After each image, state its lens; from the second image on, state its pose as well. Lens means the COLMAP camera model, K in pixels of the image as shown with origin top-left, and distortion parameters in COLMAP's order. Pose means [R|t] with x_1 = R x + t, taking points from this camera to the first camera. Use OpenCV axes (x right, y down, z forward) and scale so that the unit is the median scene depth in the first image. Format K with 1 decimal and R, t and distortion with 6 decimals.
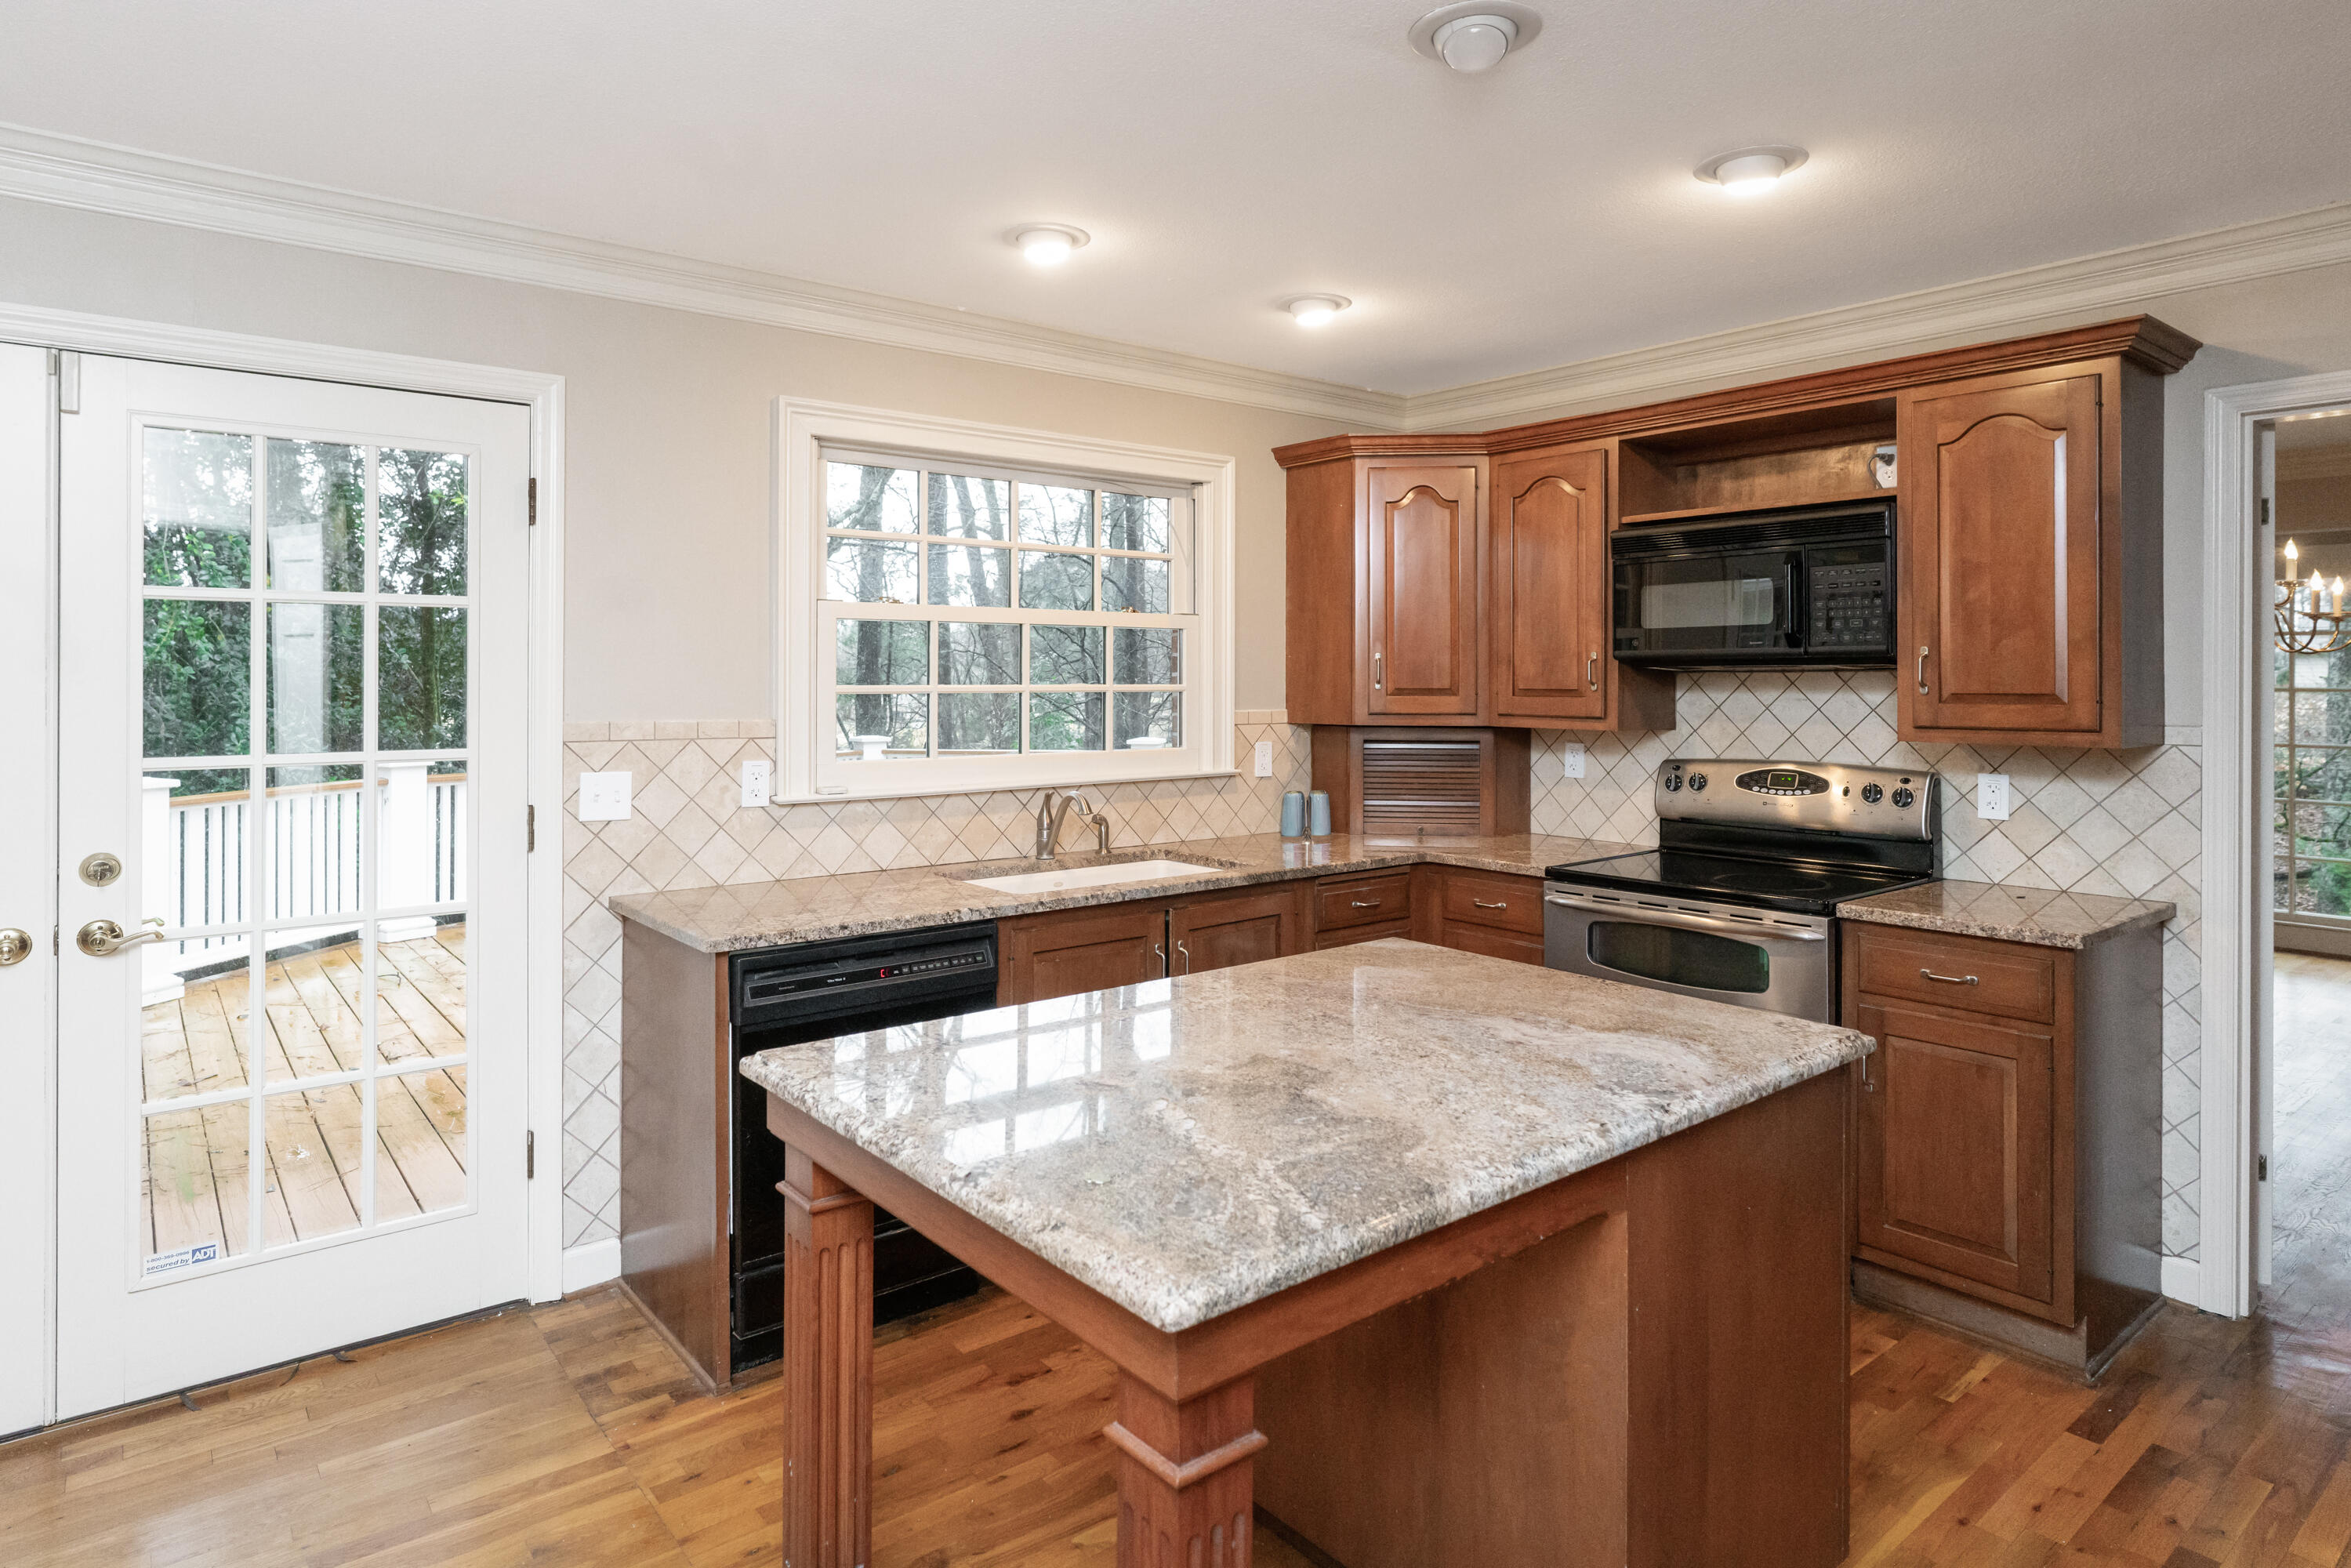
lens RADIAL K [[1334.2, 0, 1178.6], [0, 1334.2, 680.7], [0, 0, 1]] dist [-0.006925, -0.000230]
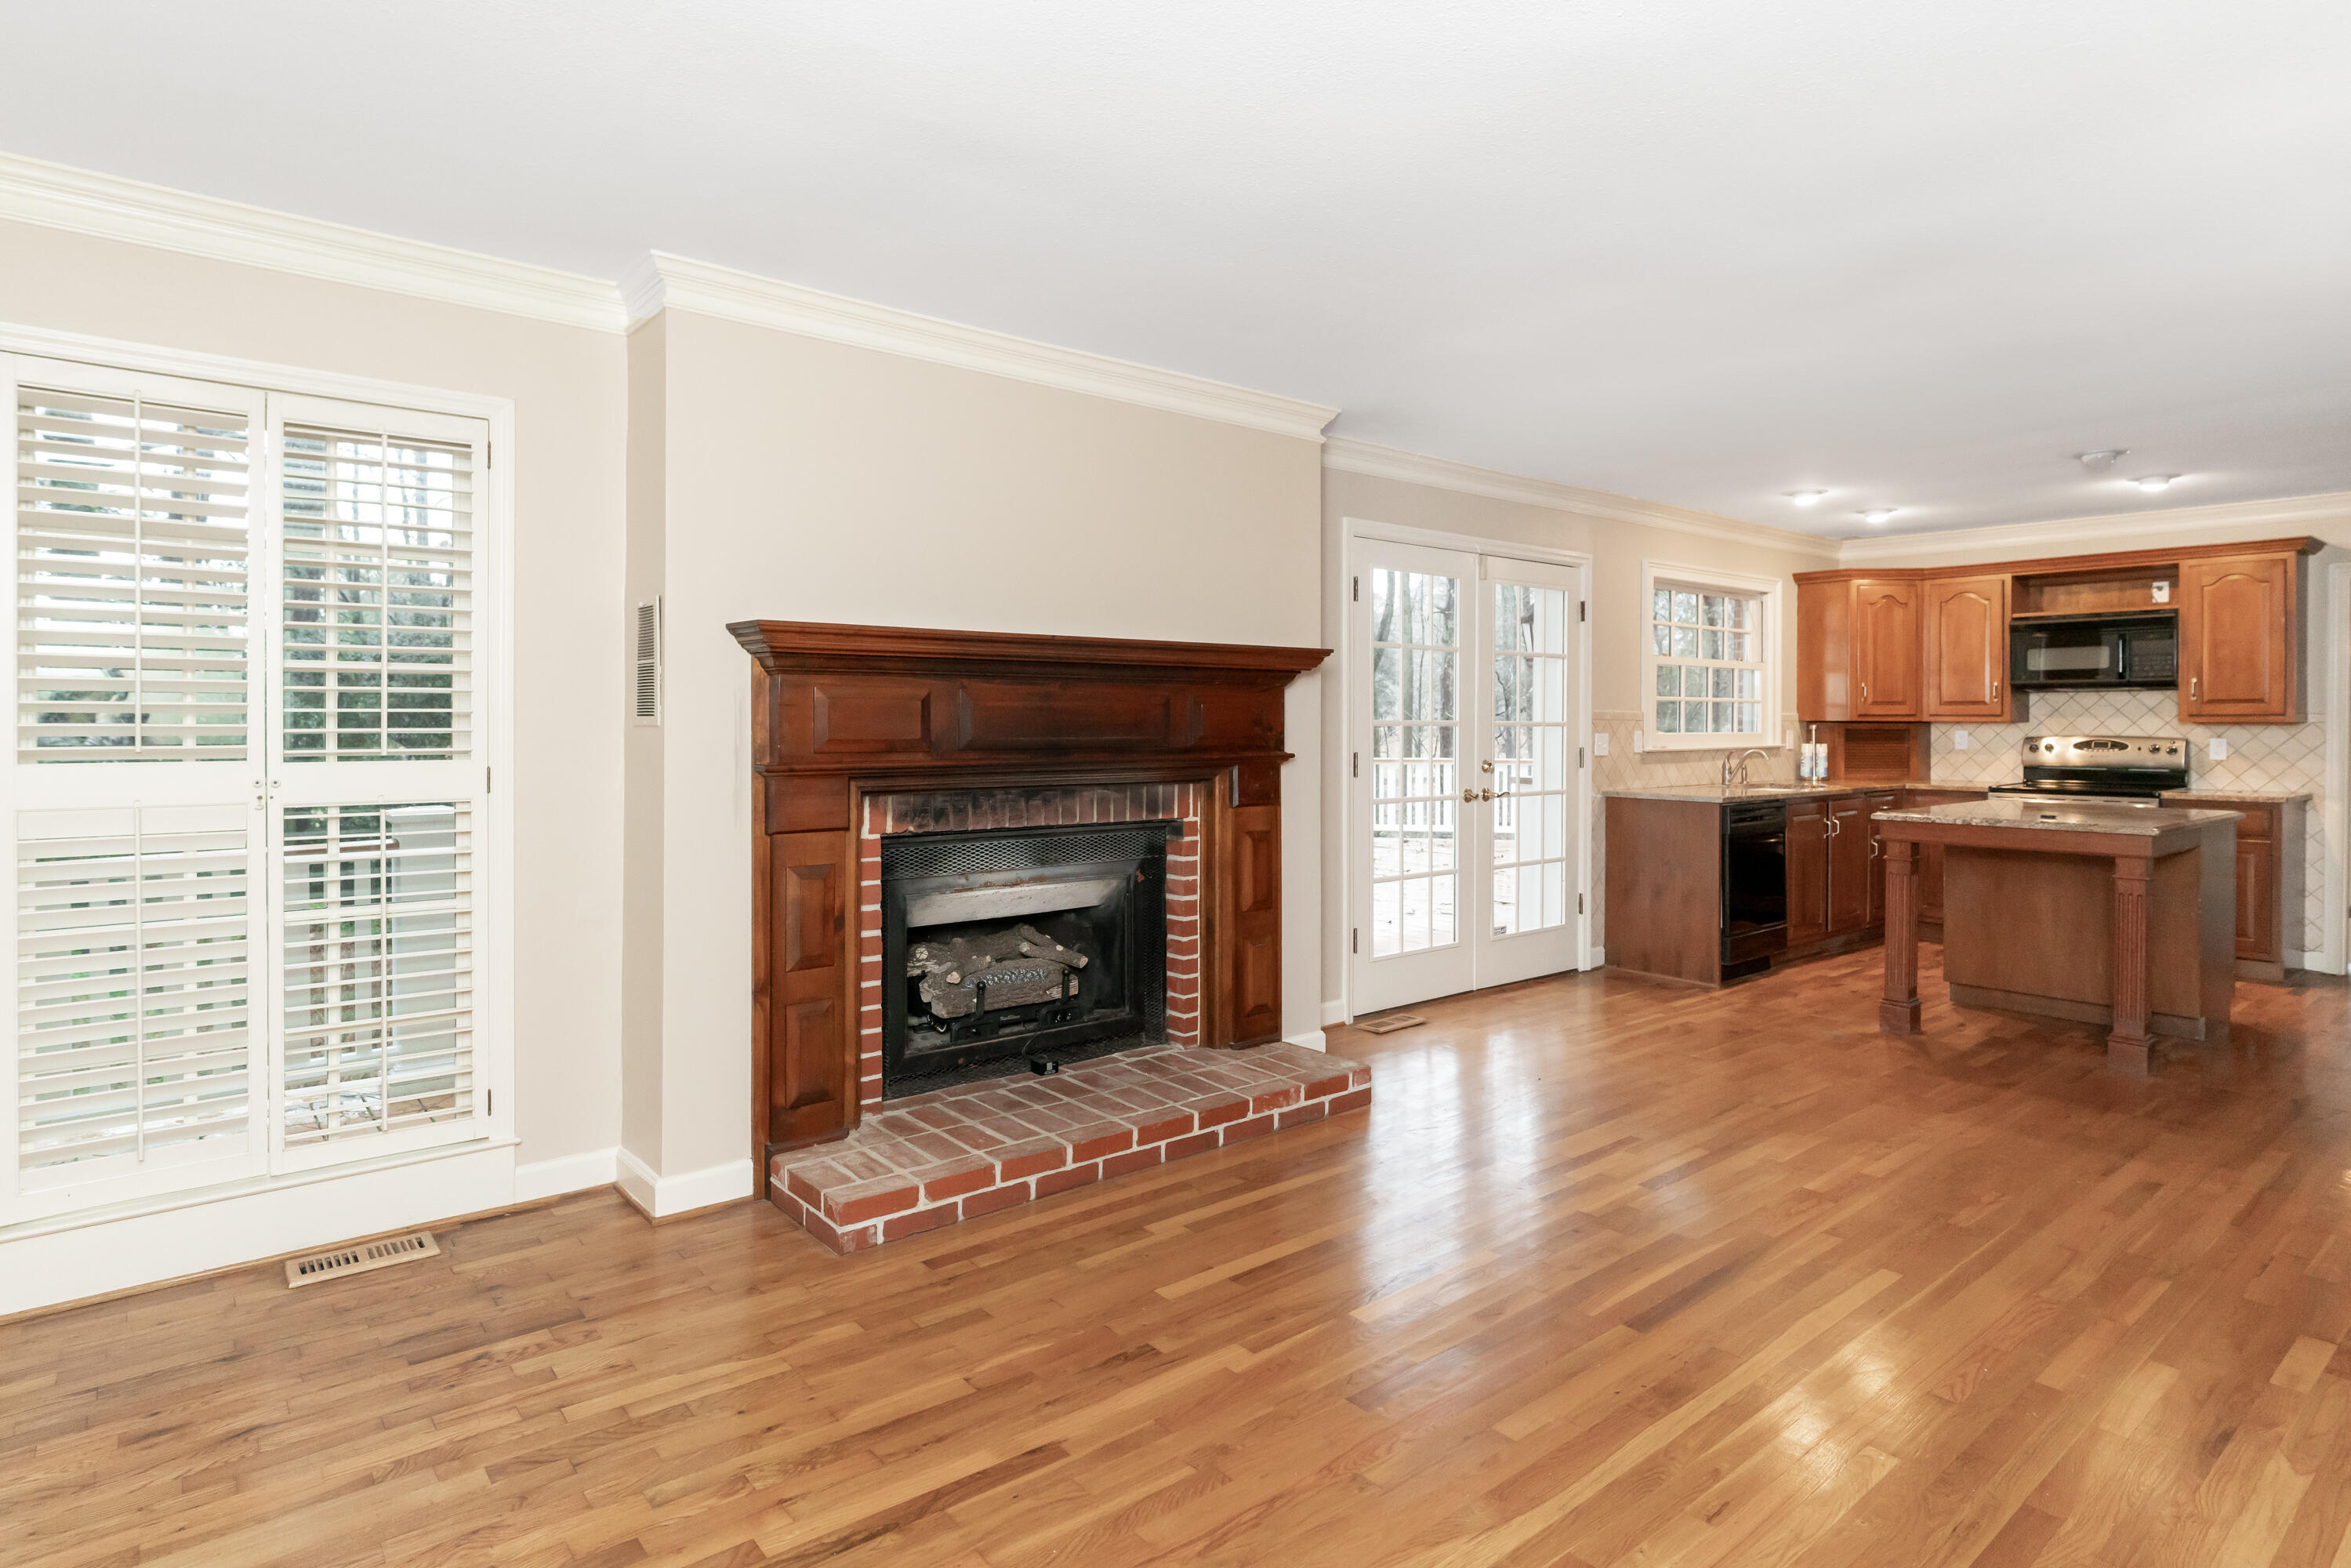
lens RADIAL K [[1239.8, 0, 1180.2], [0, 1239.8, 727.3], [0, 0, 1]] dist [-0.001893, -0.000614]
pose [[0.999844, 0.002692, 0.017472, -1.043843], [-0.002733, 0.999994, 0.002291, 0.050253], [-0.017466, -0.002339, 0.999845, -0.917816]]
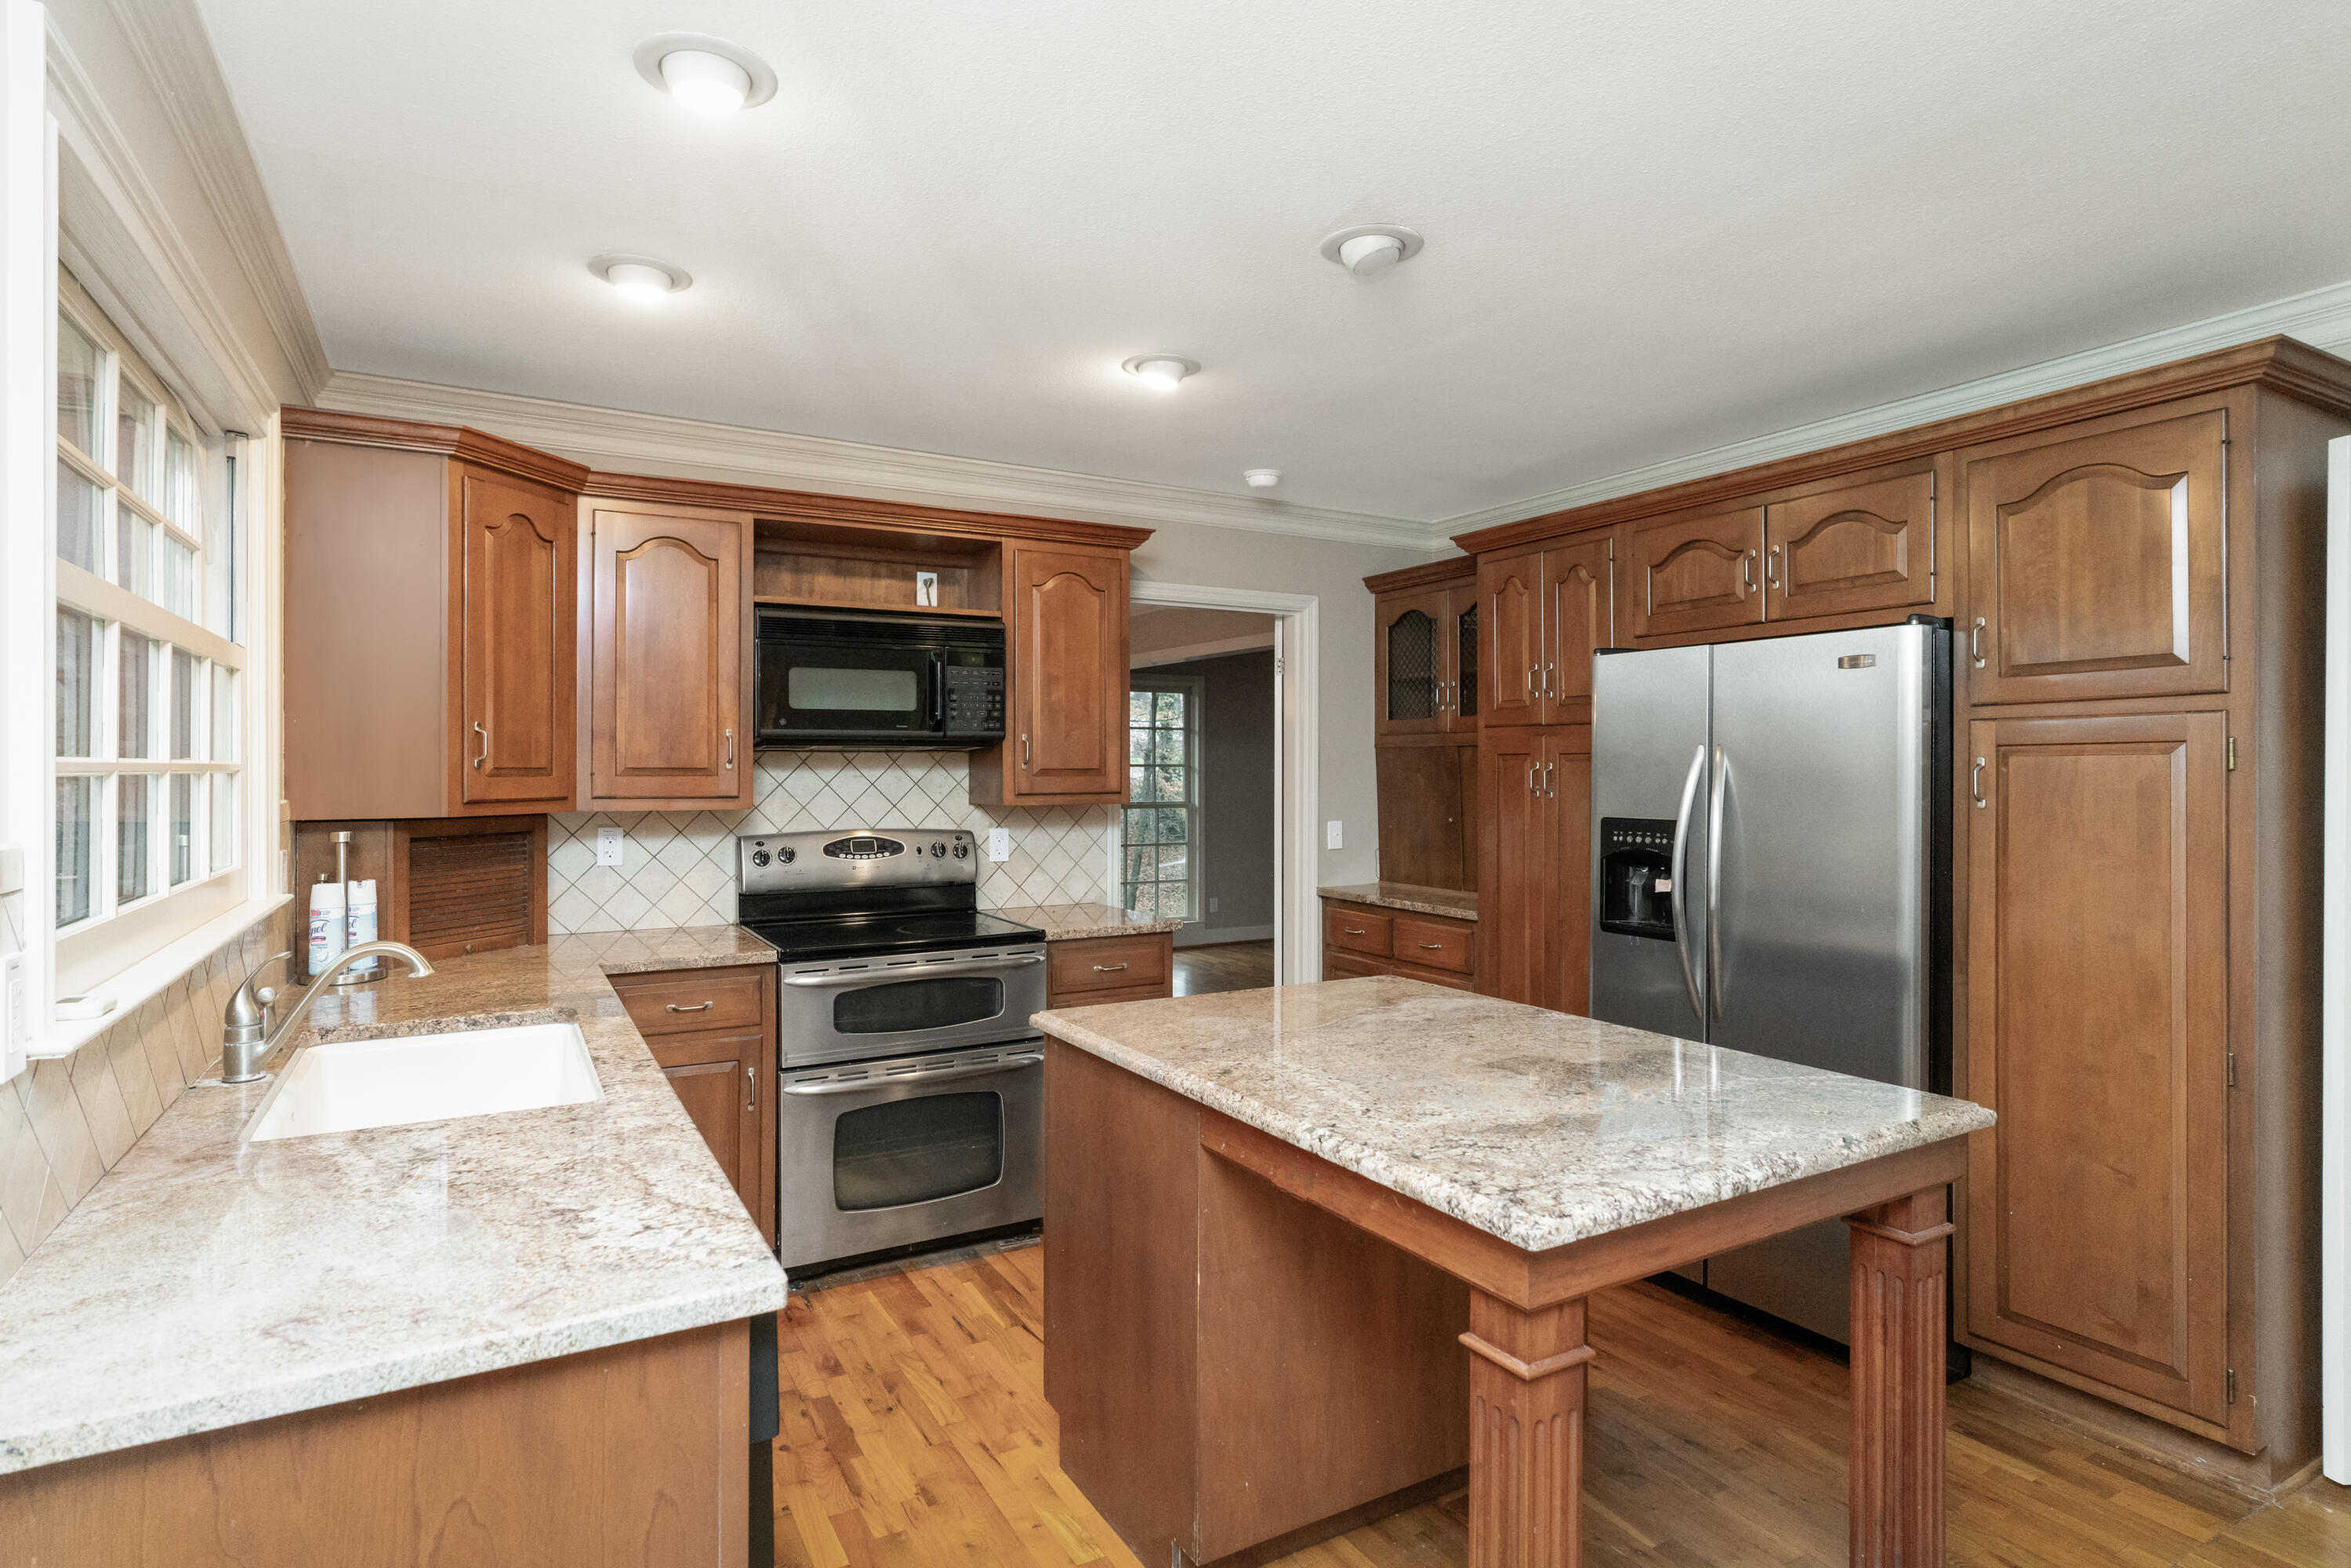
lens RADIAL K [[1240.5, 0, 1173.4], [0, 1240.5, 760.8], [0, 0, 1]] dist [-0.001570, -0.000284]
pose [[0.152548, 0.004076, 0.988288, -0.593542], [0.001210, 0.999990, -0.004311, 0.006465], [-0.988295, 0.001854, 0.152541, 0.606392]]
